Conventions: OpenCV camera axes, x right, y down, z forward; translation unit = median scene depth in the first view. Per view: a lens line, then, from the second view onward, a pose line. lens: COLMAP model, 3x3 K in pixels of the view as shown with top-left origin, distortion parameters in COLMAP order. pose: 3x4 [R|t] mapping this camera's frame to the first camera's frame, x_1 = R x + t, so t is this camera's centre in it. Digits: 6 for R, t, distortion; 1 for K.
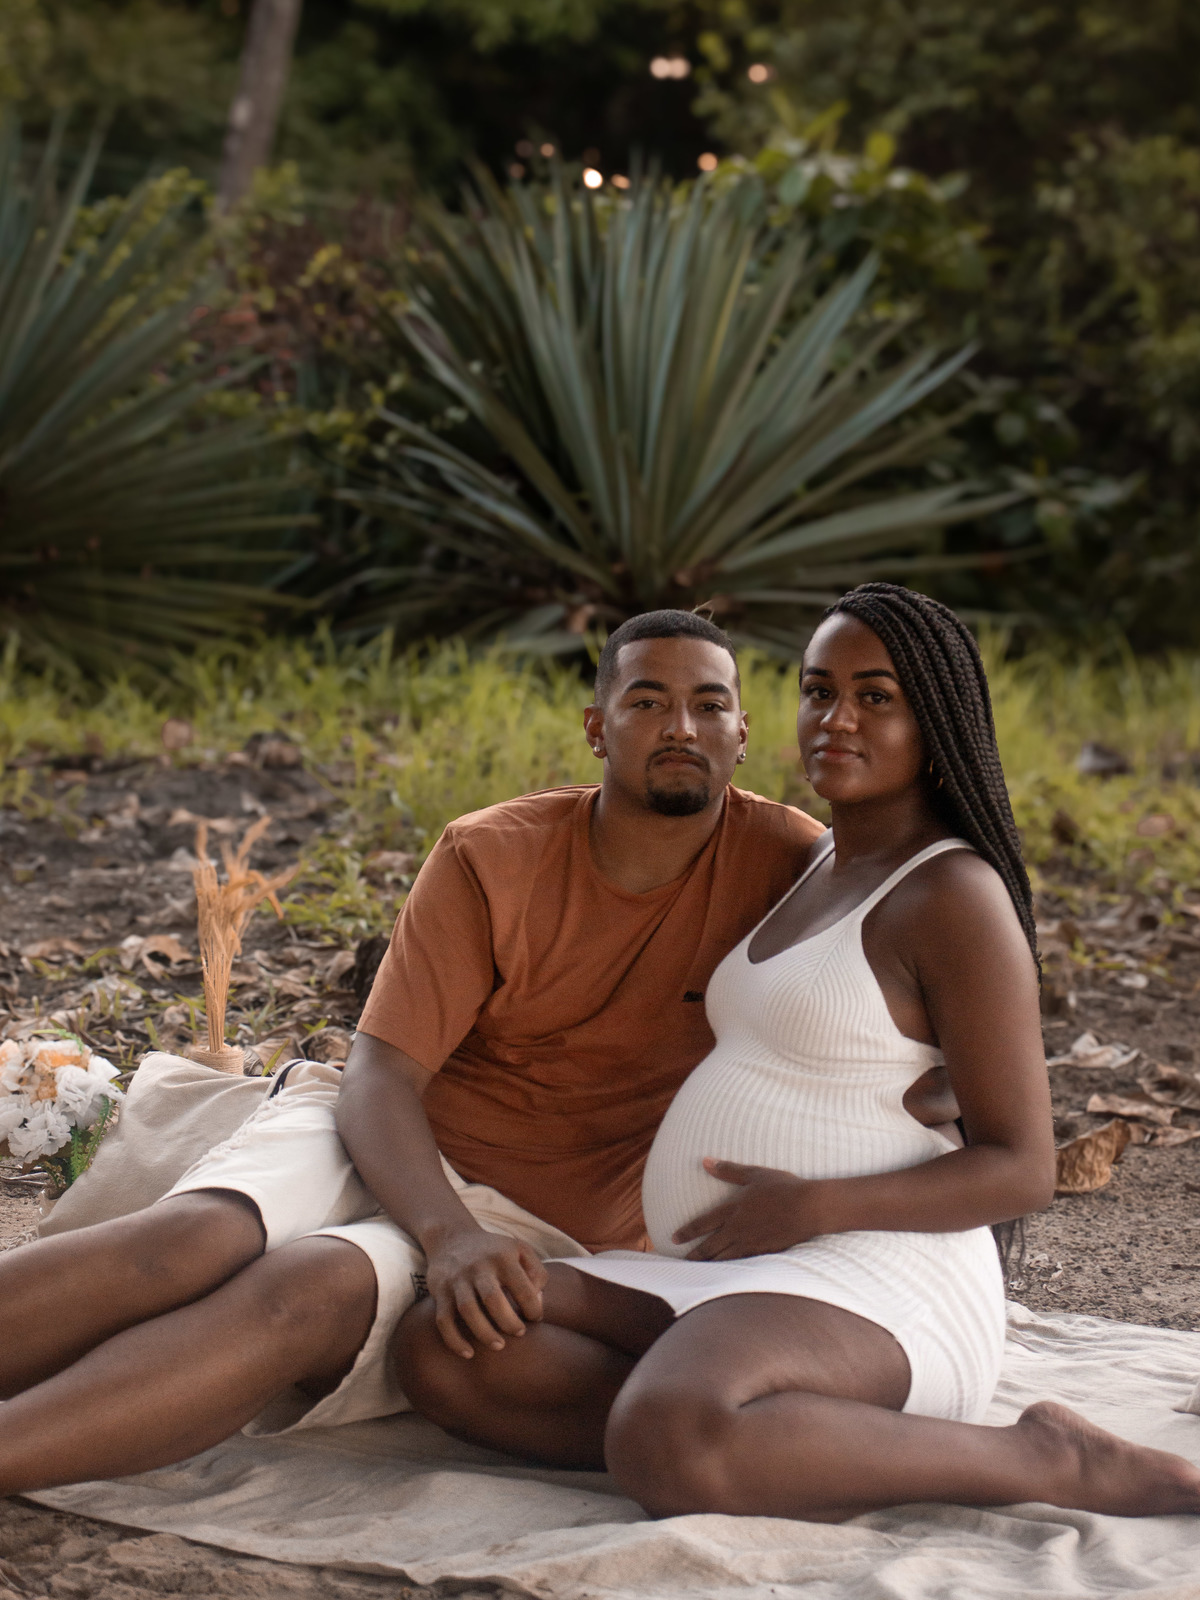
lens RADIAL K [[3676.0, 0, 600.0], [0, 3676.0, 800.0], [0, 0, 1]] dist [0.325973, -0.306292]
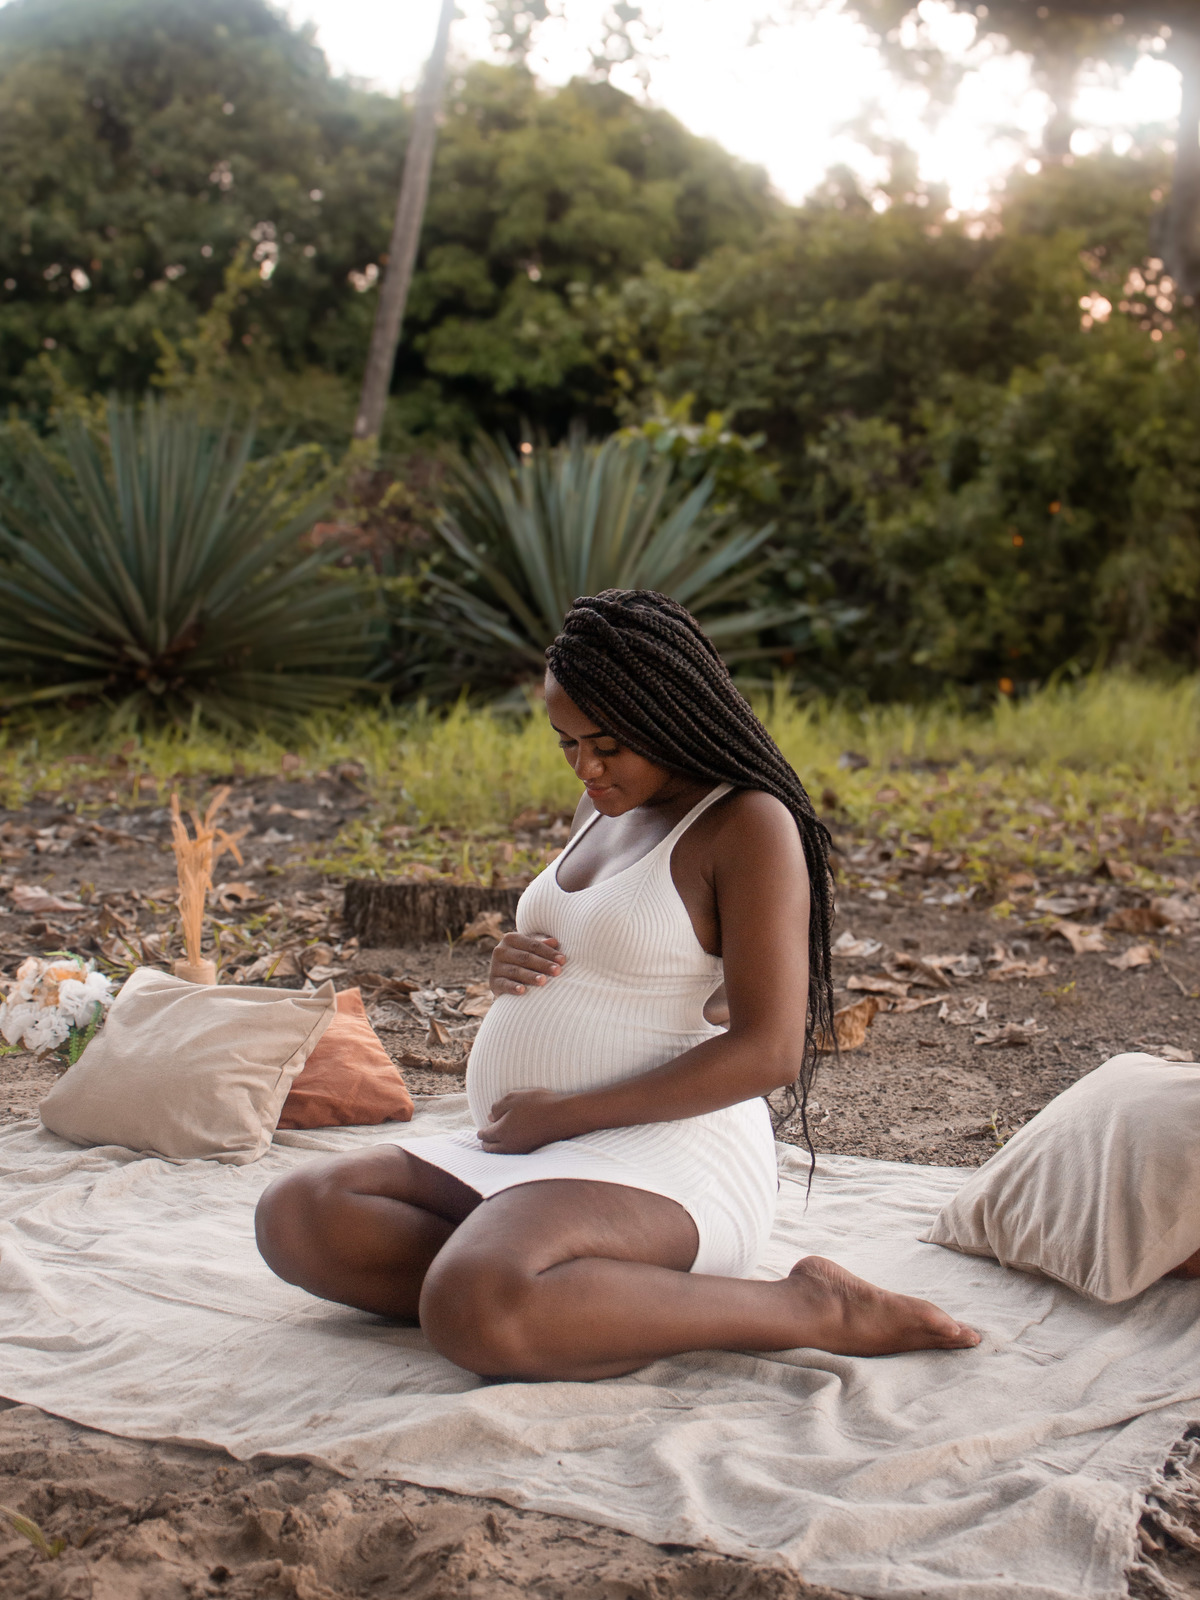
lens RADIAL K [[2019.0, 0, 600.0], [0, 2019.0, 800.0], [0, 0, 1]] dist [-0.025889, 0.005915]
pose [[0.999605, -0.026488, 0.009362, 0.024645], [0.026518, 0.999643, -0.003163, 0.009643], [-0.009274, 0.003410, 0.999951, 0.178477]]
